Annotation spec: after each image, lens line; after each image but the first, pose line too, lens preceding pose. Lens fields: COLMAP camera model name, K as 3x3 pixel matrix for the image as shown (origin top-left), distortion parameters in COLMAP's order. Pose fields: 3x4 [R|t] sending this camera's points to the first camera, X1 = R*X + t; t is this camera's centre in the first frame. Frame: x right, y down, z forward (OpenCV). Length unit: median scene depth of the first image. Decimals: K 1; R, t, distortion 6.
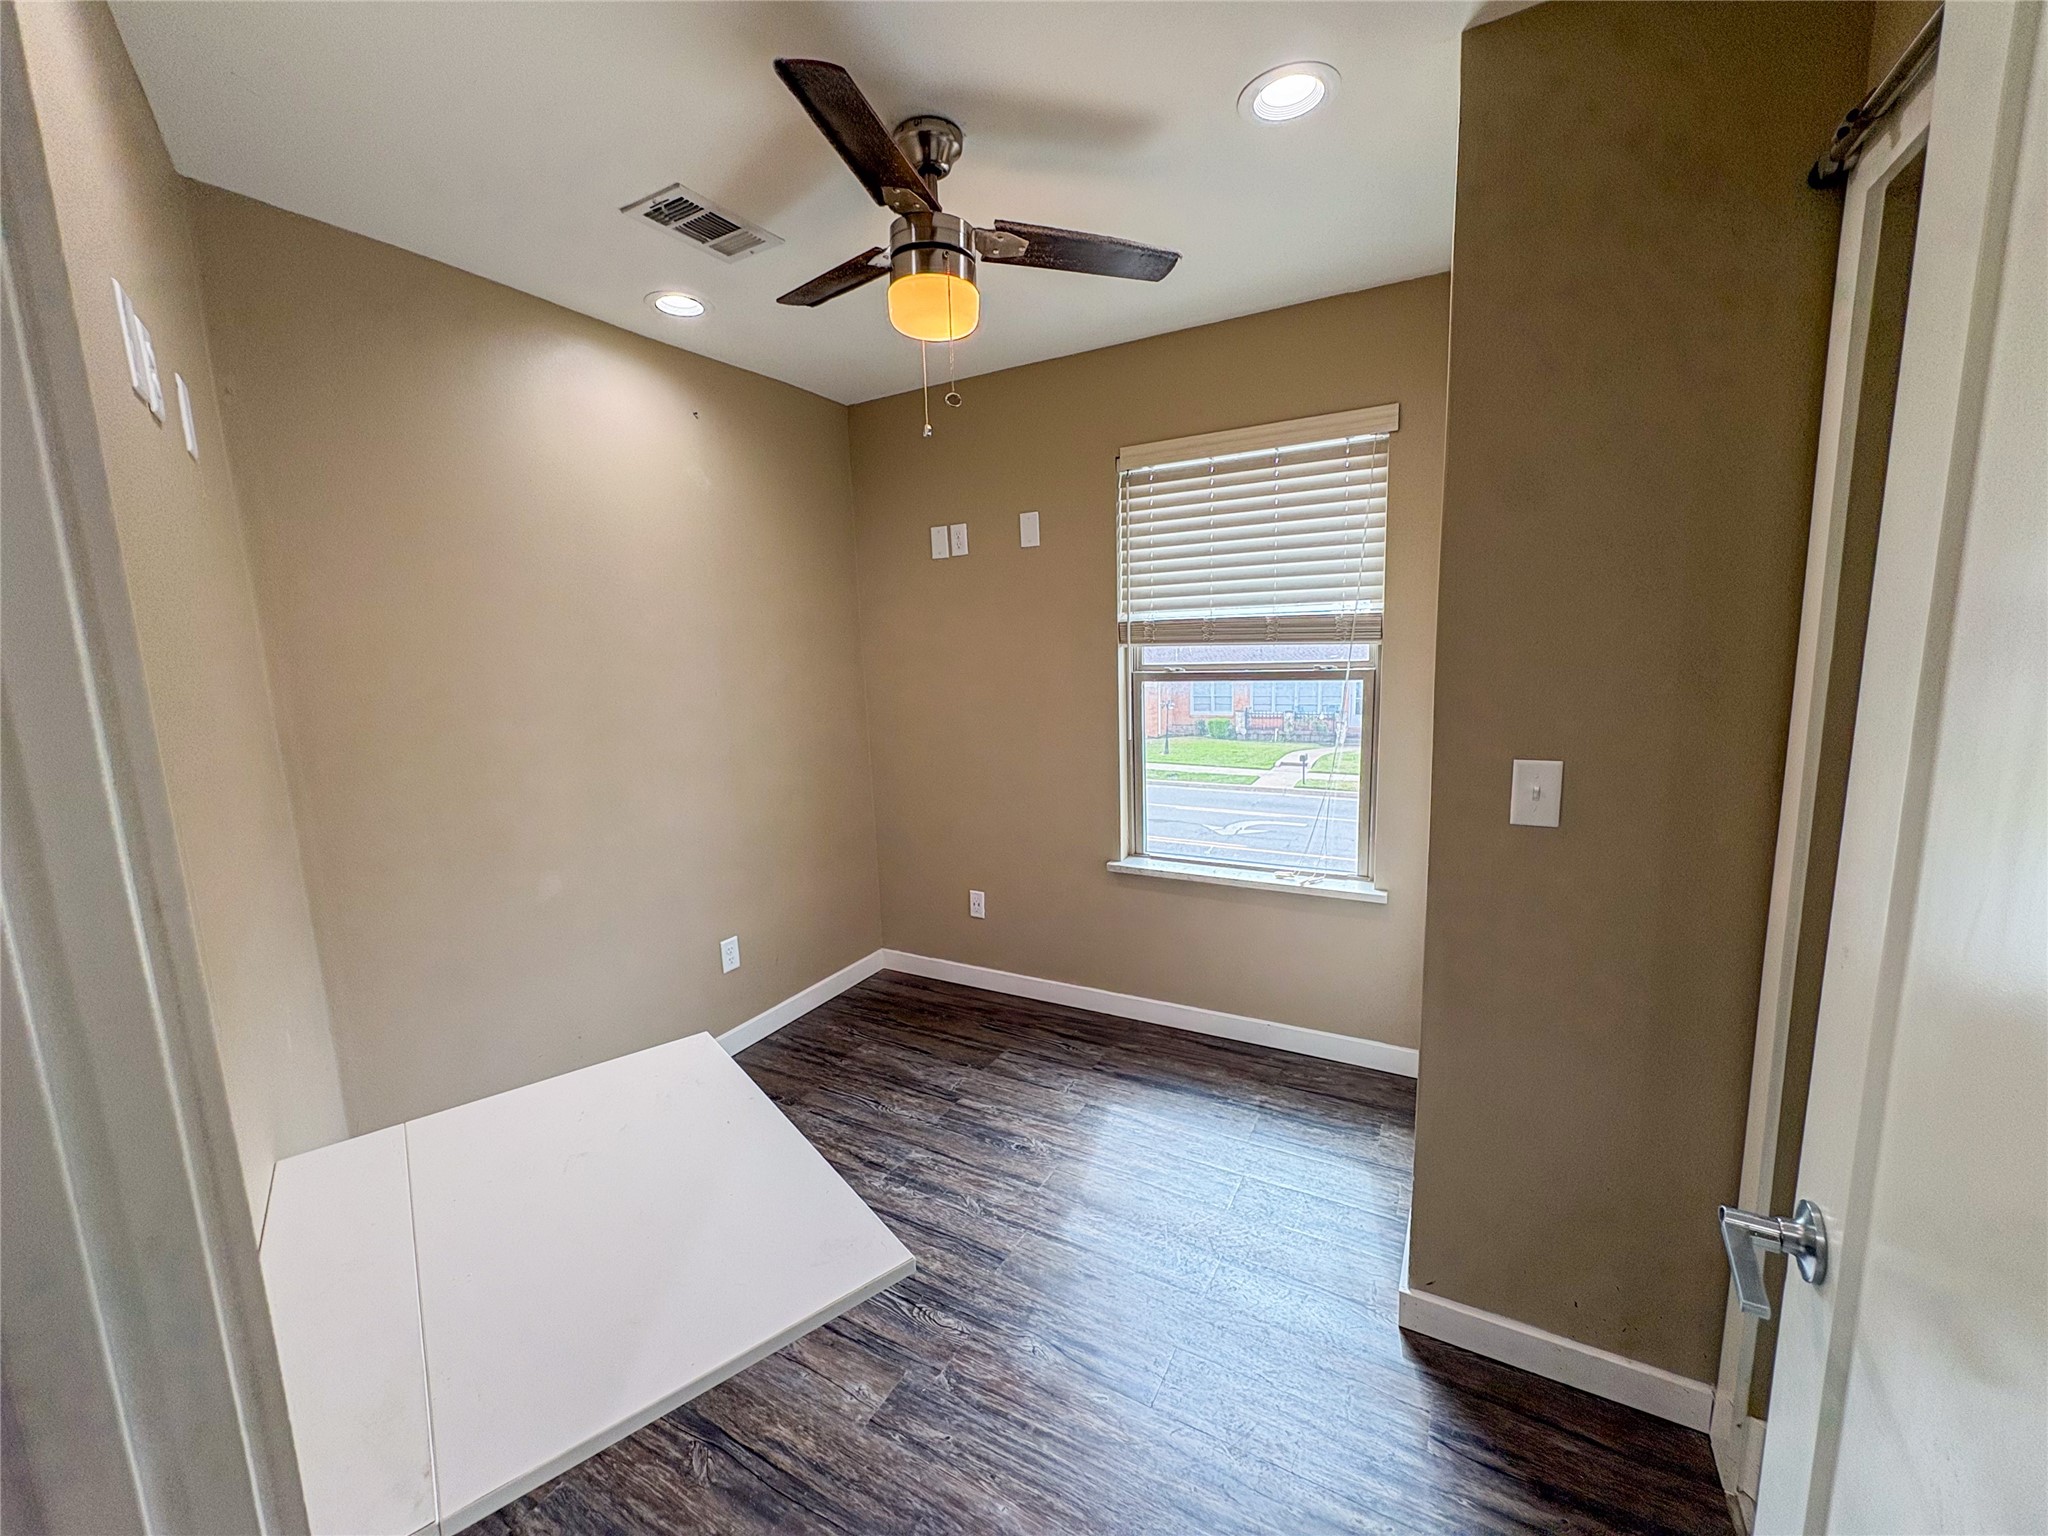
lens RADIAL K [[814.1, 0, 1024.0], [0, 814.1, 768.0], [0, 0, 1]] dist [-0.000608, -0.000025]
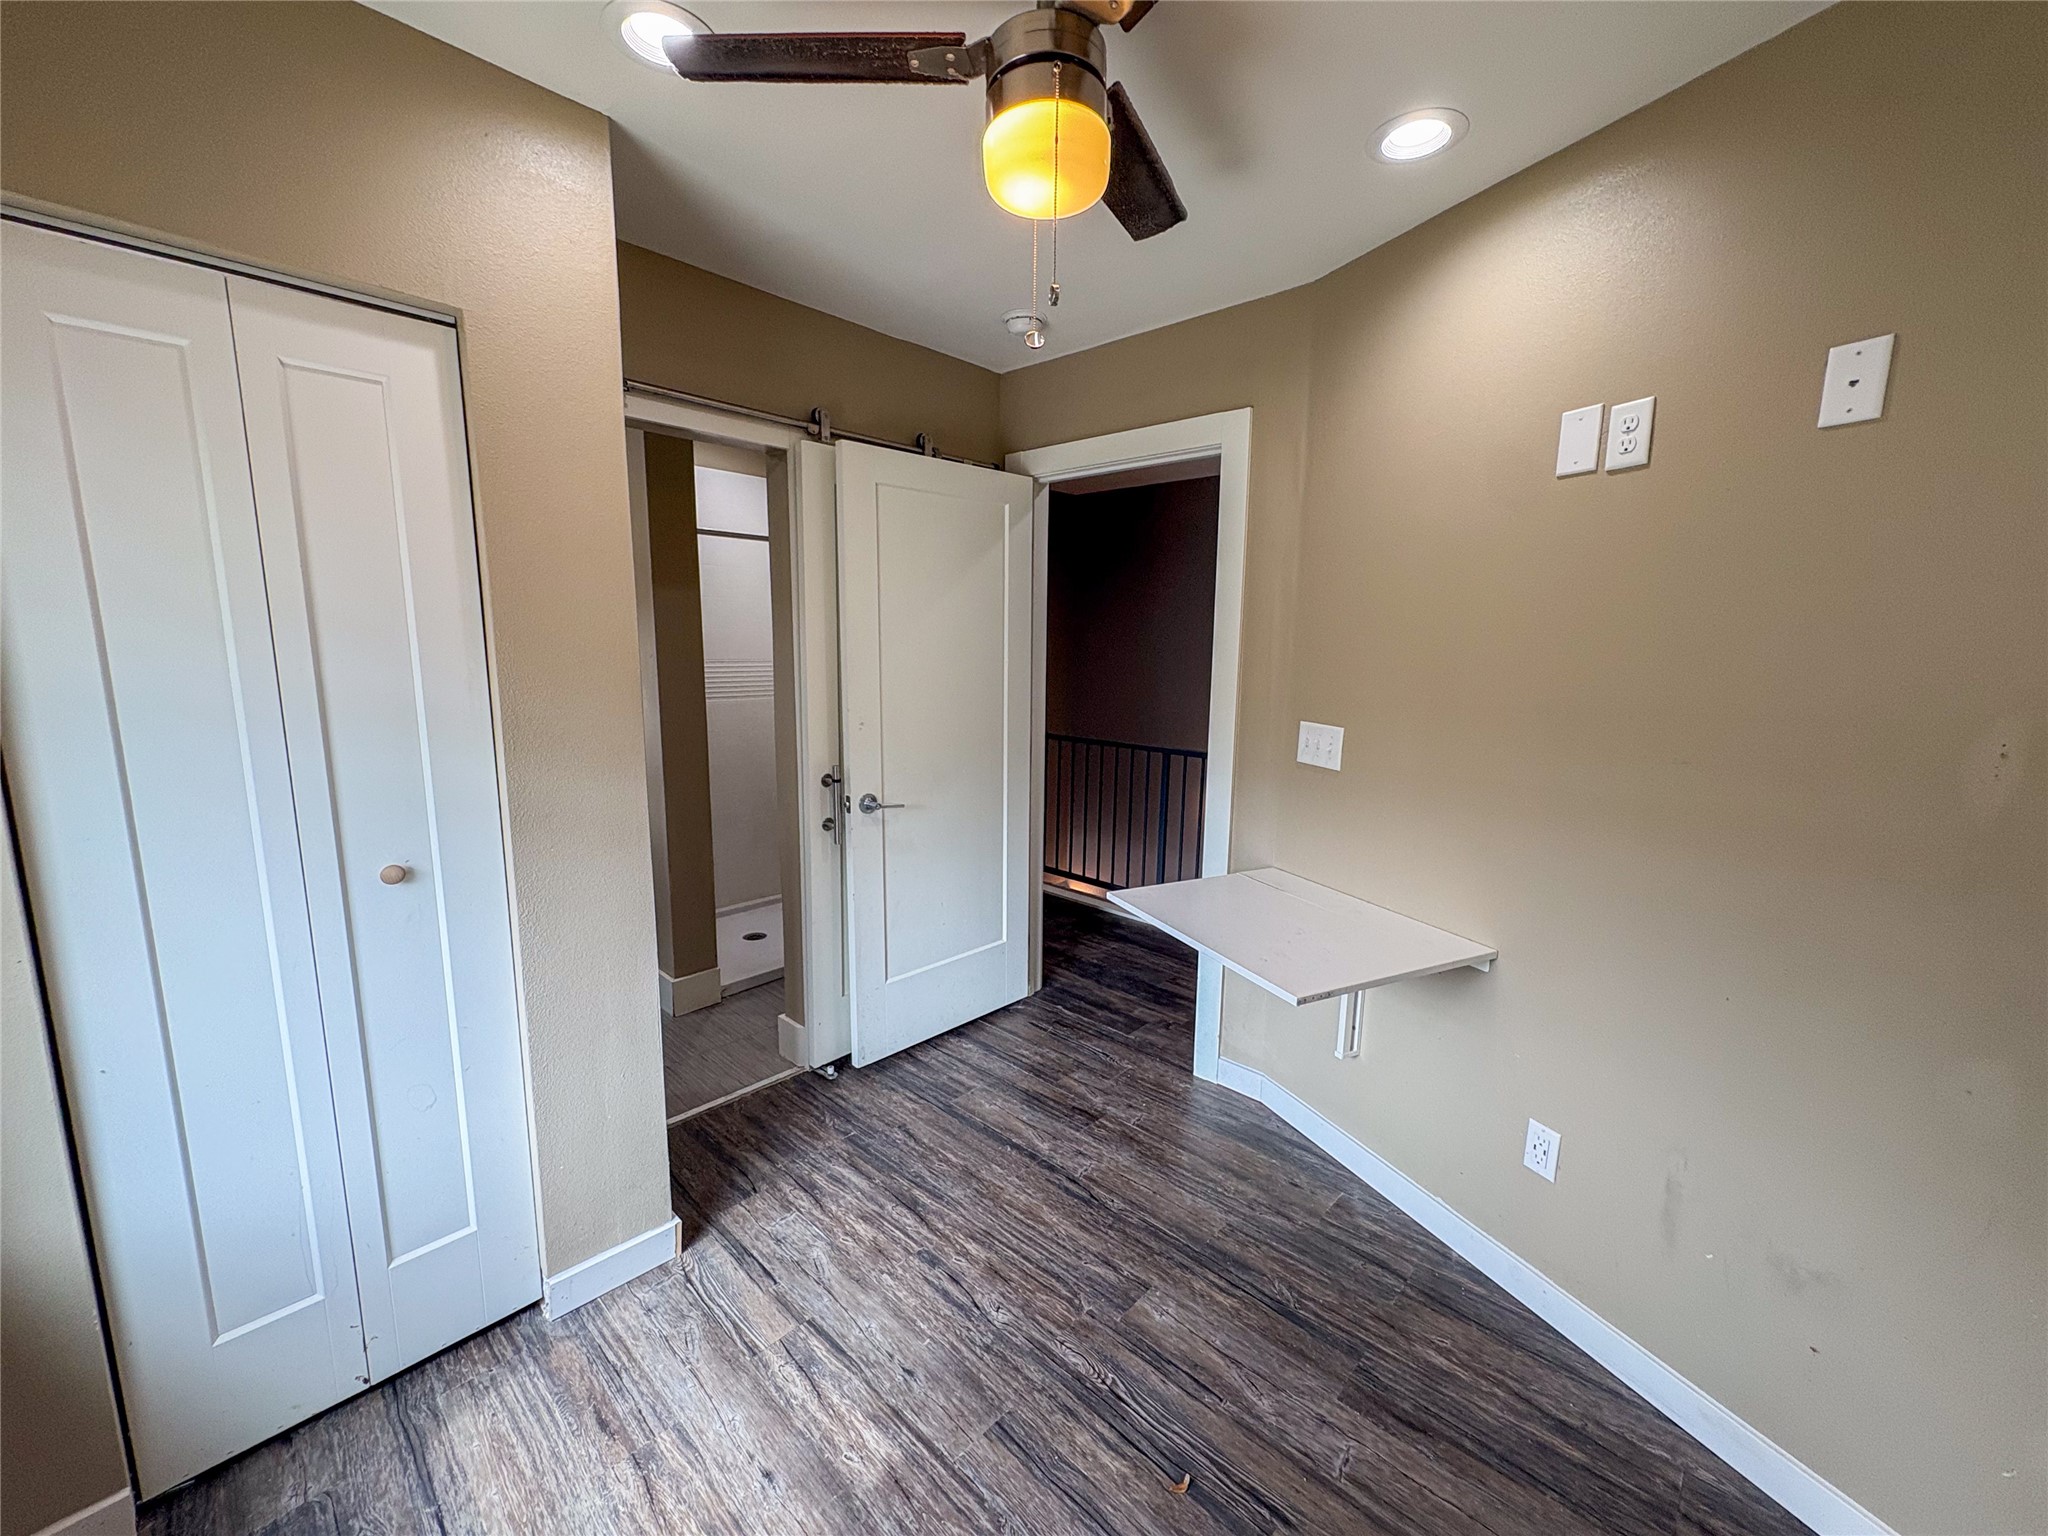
lens RADIAL K [[814.1, 0, 1024.0], [0, 814.1, 768.0], [0, 0, 1]] dist [-0.000608, -0.000025]
pose [[-0.968968, -0.019968, 0.246377, -0.269243], [0.054909, 0.954440, 0.293306, -0.266785], [-0.241009, 0.297733, -0.923726, 1.779319]]
